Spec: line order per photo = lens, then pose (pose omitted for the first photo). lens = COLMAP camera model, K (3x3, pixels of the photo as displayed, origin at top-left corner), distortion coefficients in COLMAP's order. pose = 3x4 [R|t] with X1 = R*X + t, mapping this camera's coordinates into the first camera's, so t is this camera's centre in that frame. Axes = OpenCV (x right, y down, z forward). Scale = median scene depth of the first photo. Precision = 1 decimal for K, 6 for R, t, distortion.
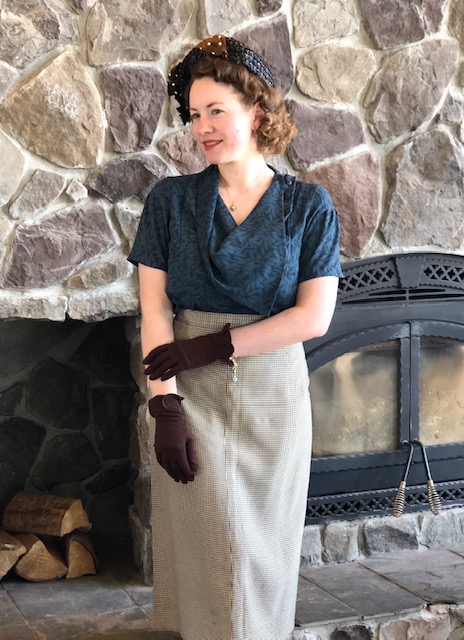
lens RADIAL K [[1323.9, 0, 210.8], [0, 1323.9, 399.8], [0, 0, 1]] dist [0.054203, 0.000000]
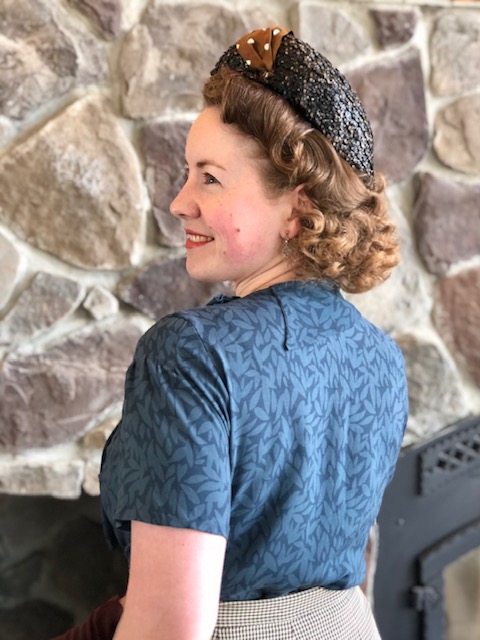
lens RADIAL K [[1040.3, 0, 238.0], [0, 1040.3, 342.3], [0, 0, 1]] dist [0.051306, 0.000000]
pose [[0.996847, 0.020139, -0.076749, 0.007895], [-0.025690, 0.997071, -0.072033, -0.102968], [0.075074, 0.073777, 0.994445, 0.491905]]
